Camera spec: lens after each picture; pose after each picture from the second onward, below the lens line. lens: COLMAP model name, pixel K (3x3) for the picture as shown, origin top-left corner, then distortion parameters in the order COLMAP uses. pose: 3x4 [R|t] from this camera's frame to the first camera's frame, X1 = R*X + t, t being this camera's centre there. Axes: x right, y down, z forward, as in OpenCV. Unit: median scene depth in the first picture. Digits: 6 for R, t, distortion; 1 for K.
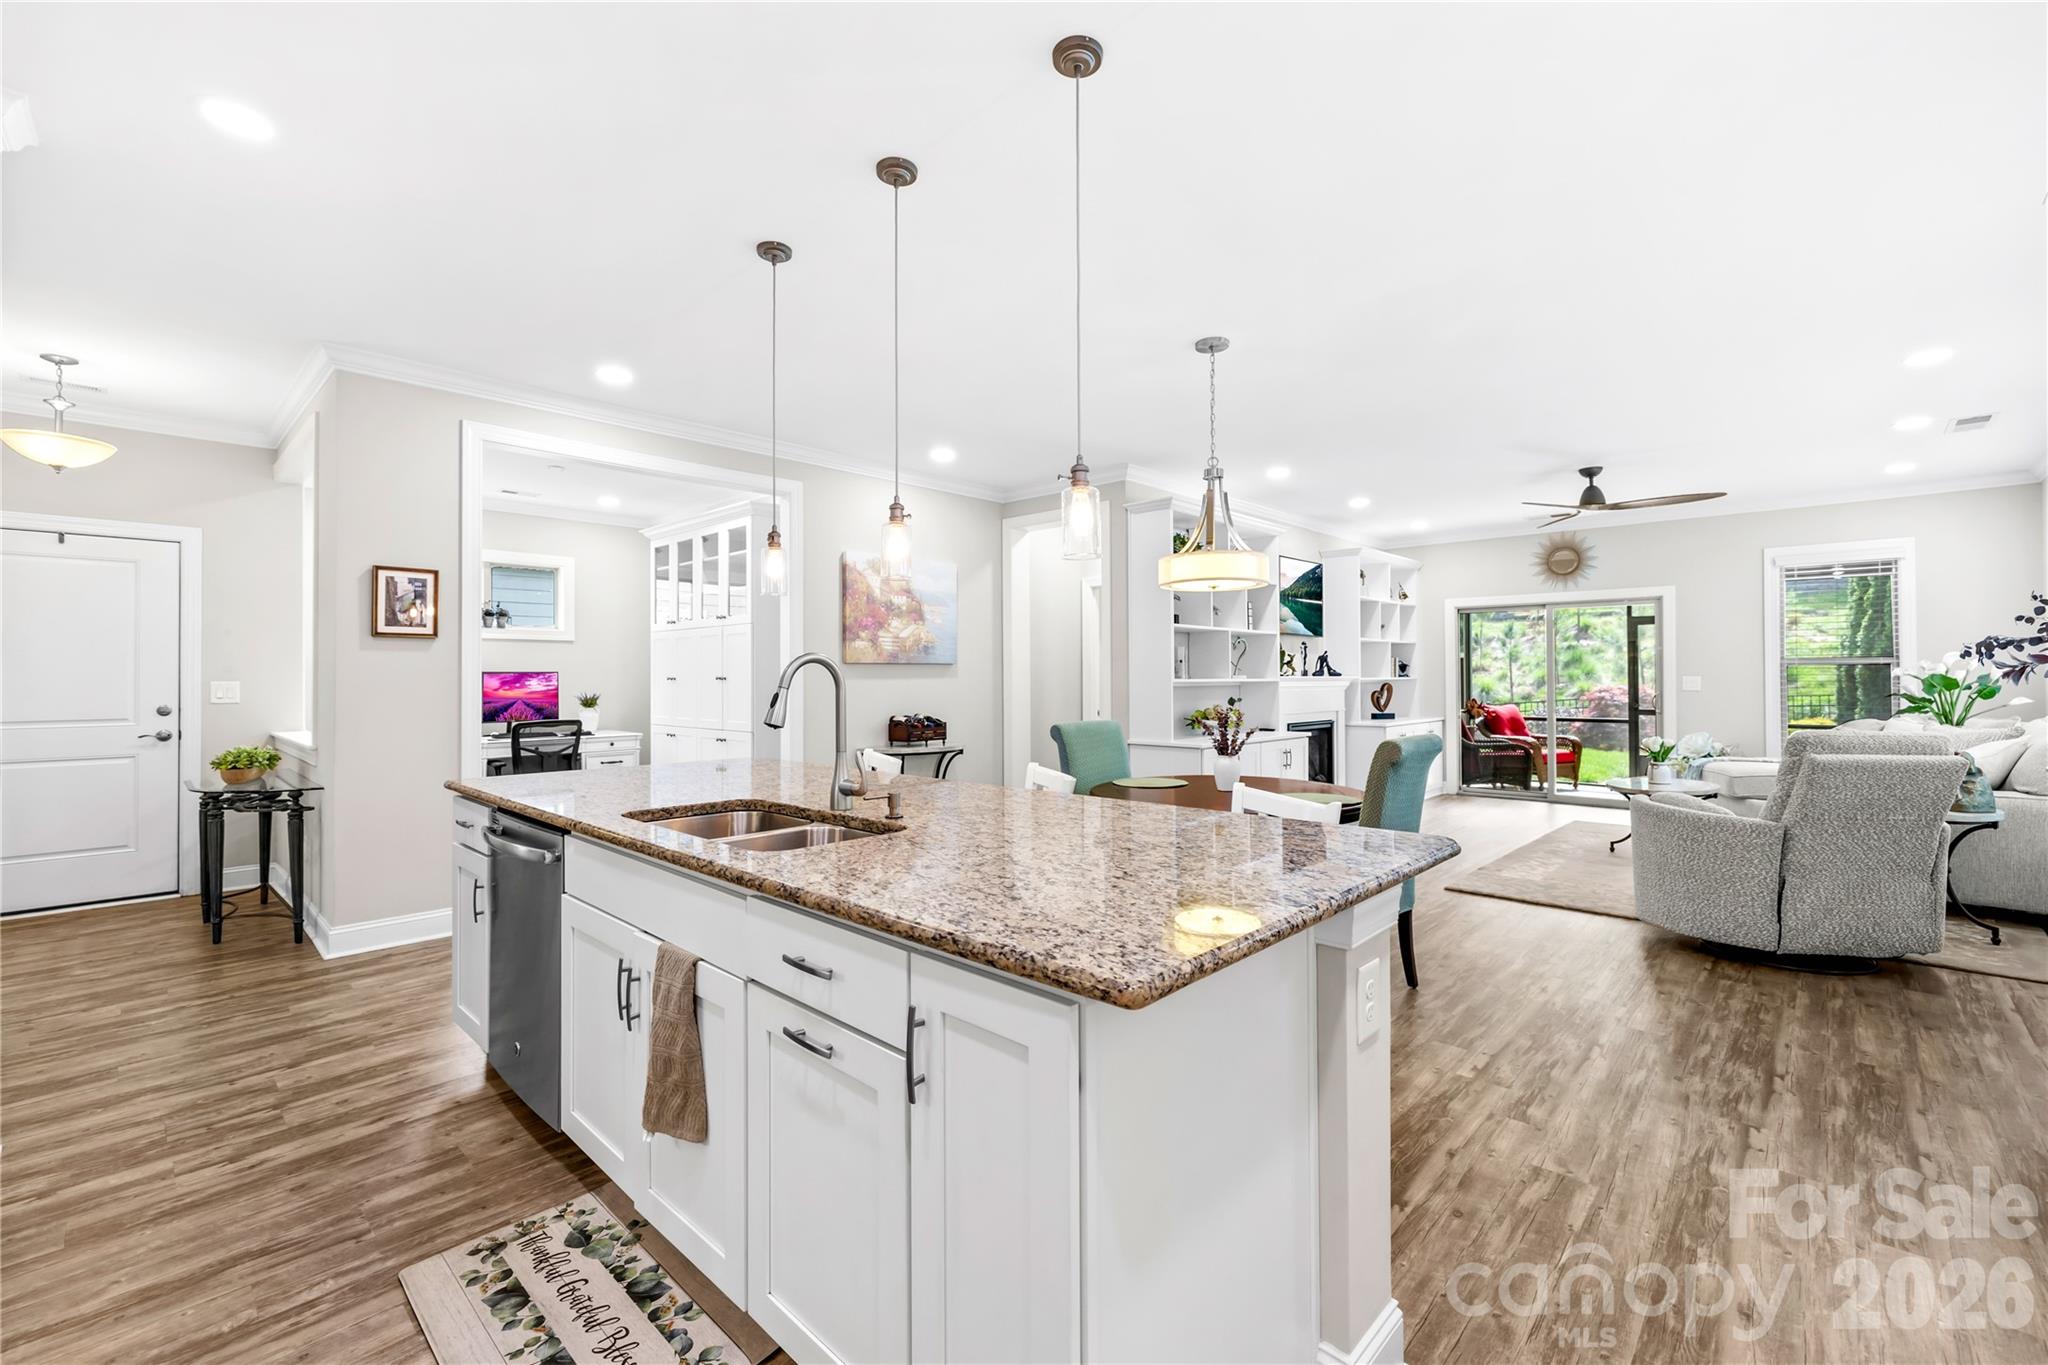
lens RADIAL K [[862.6, 0, 1006.0], [0, 862.6, 653.1], [0, 0, 1]] dist [-0.000776, -0.000163]
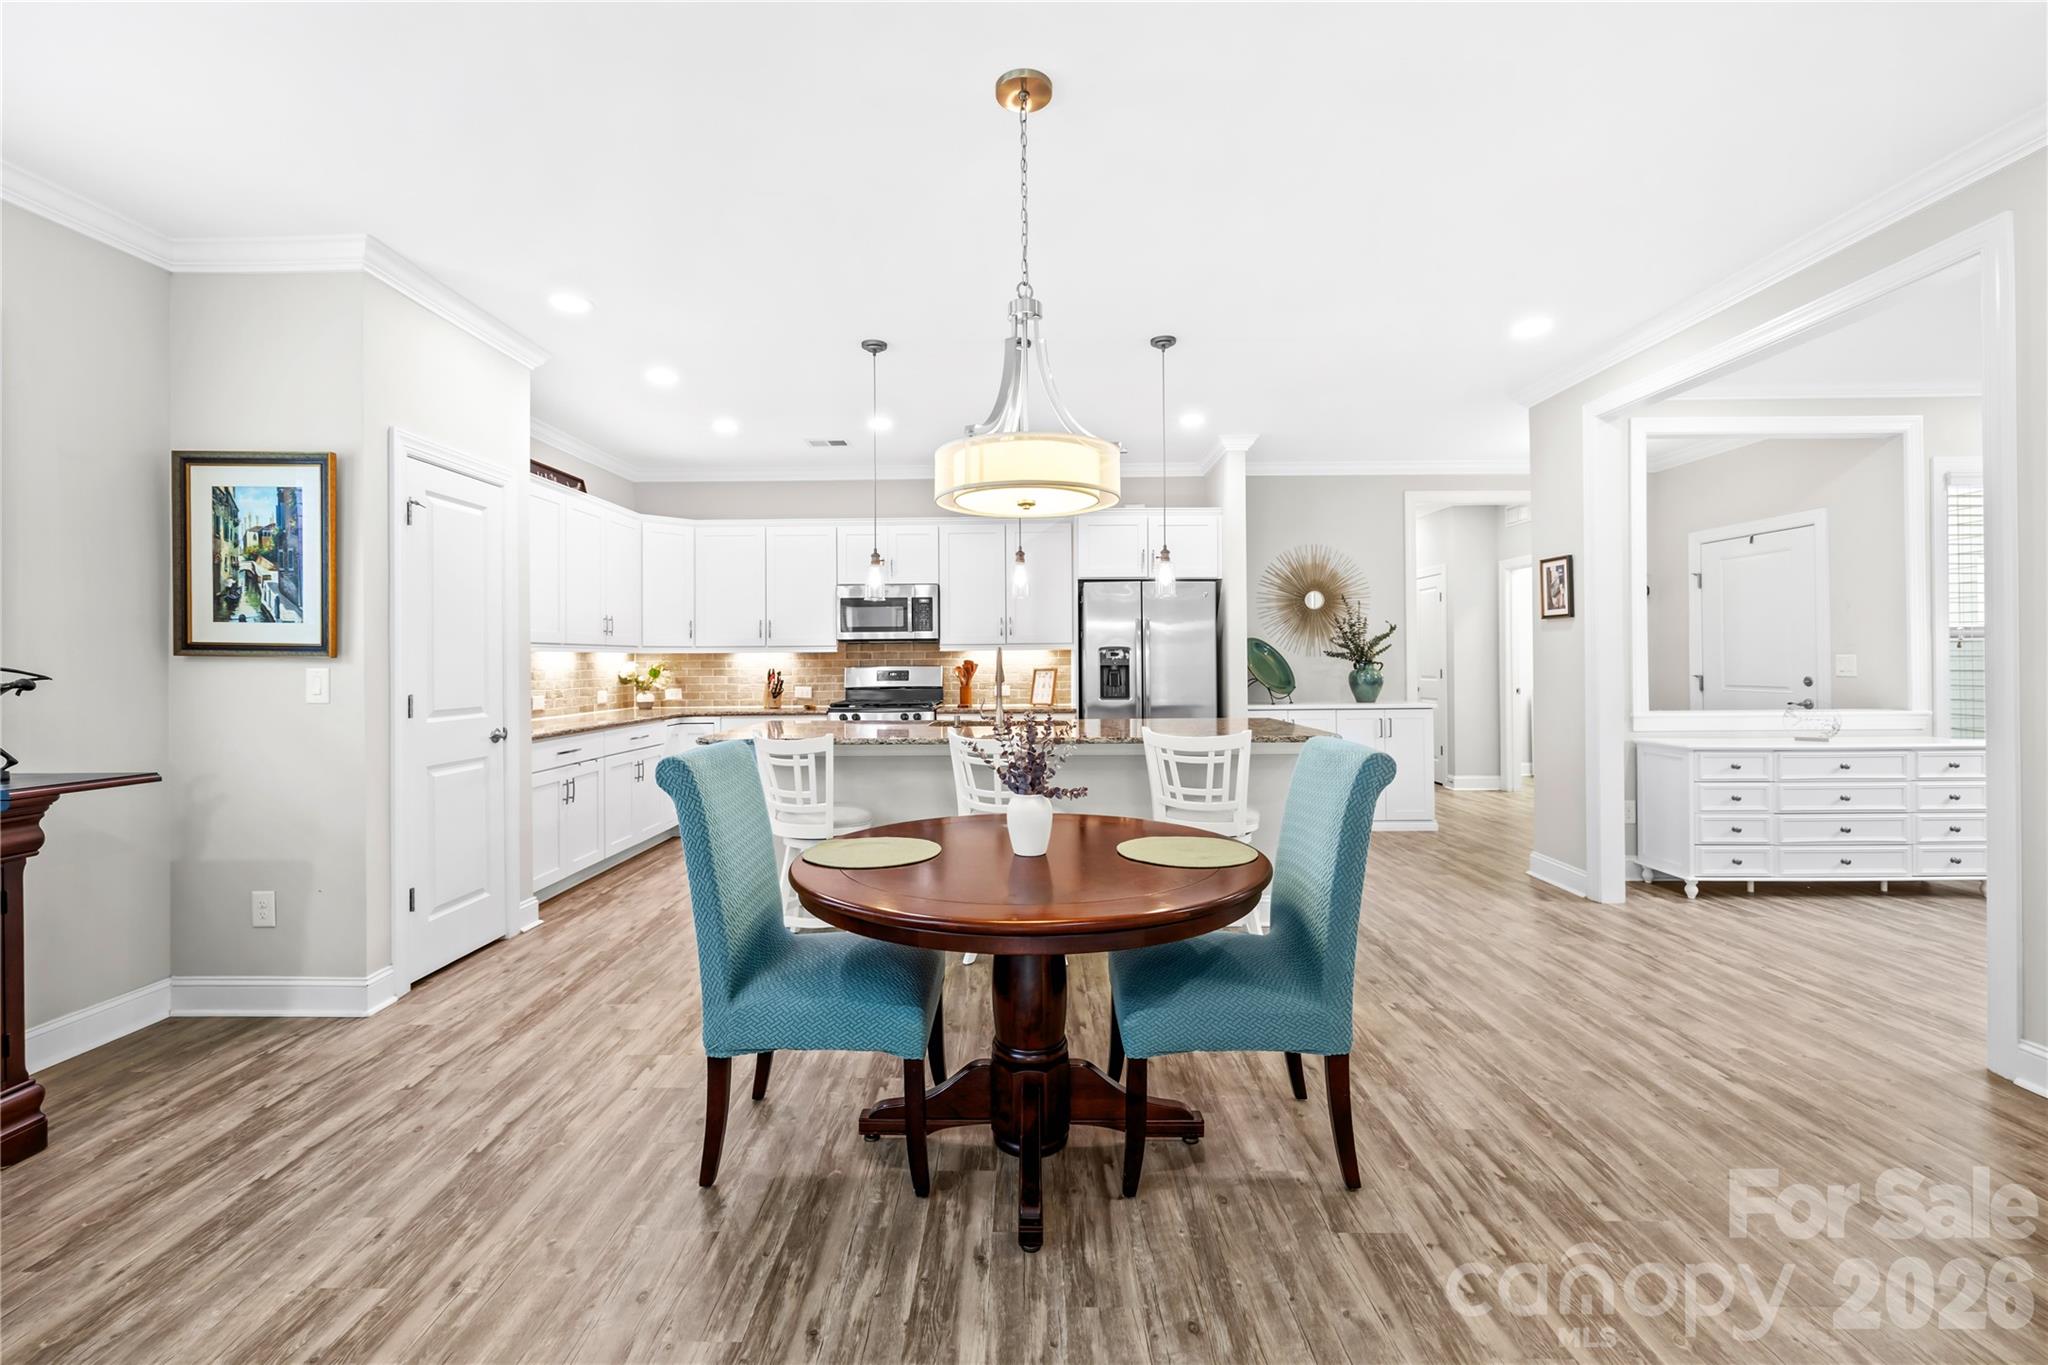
lens RADIAL K [[867.1, 0, 1014.7], [0, 867.1, 654.6], [0, 0, 1]] dist [0.000960, 0.000592]
pose [[-0.728132, 0.004174, -0.685424, 0.601309], [0.029296, 0.999257, -0.025037, 0.036570], [0.684811, -0.038311, -0.727713, 1.320672]]
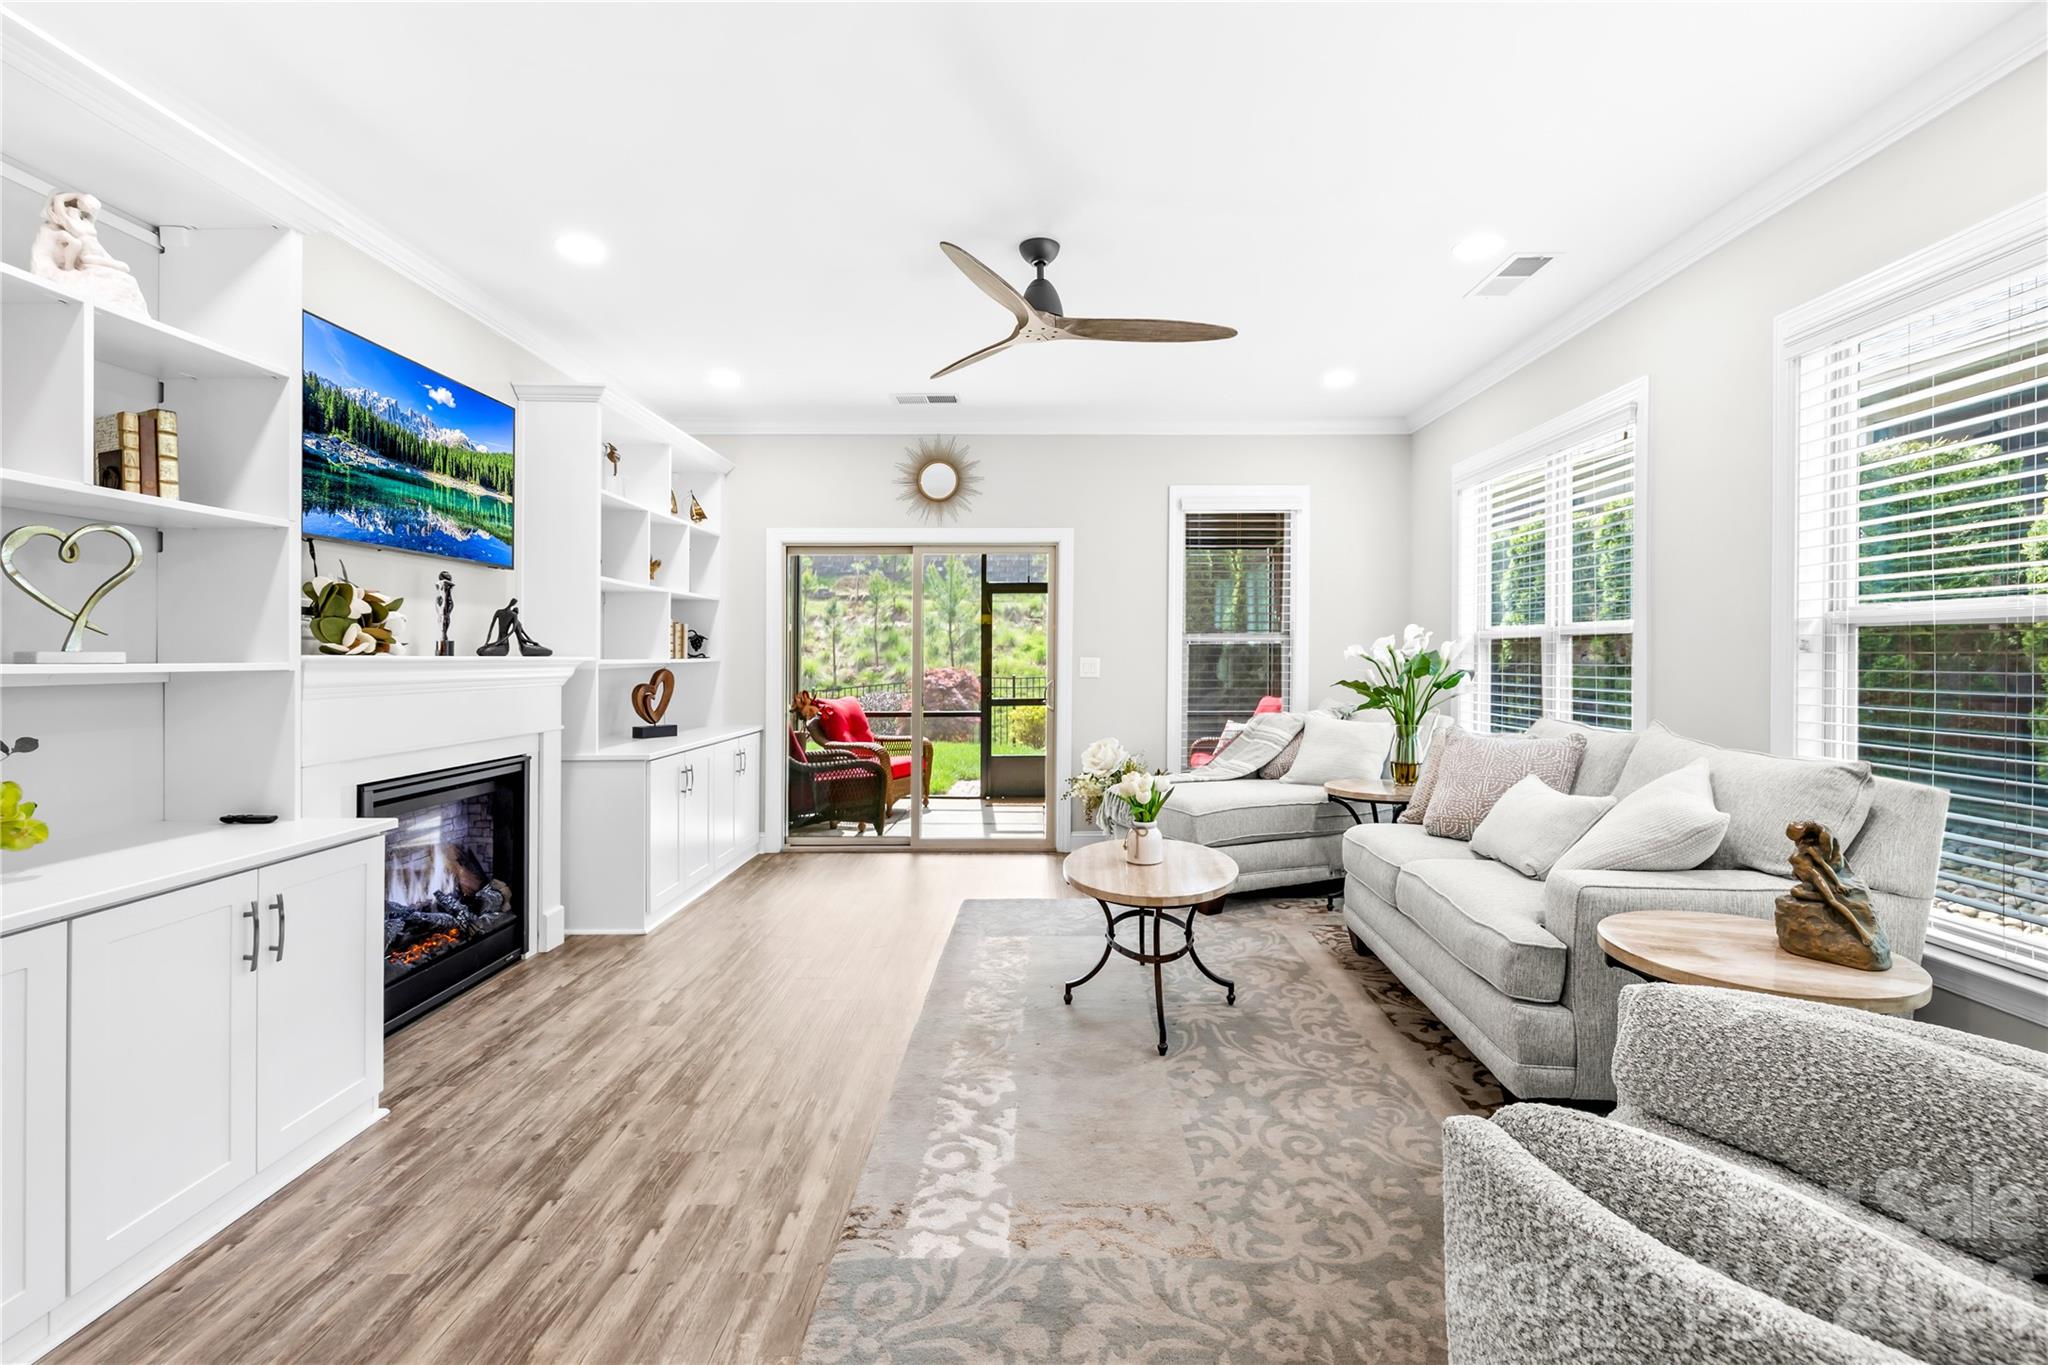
lens RADIAL K [[883.9, 0, 1056.2], [0, 883.9, 665.3], [0, 0, 1]] dist [-0.010839, 0.000032]
pose [[0.706165, -0.004066, 0.708036, 0.484482], [-0.021070, 0.999420, 0.026753, 0.026704], [-0.707734, -0.033810, 0.705670, 0.942460]]
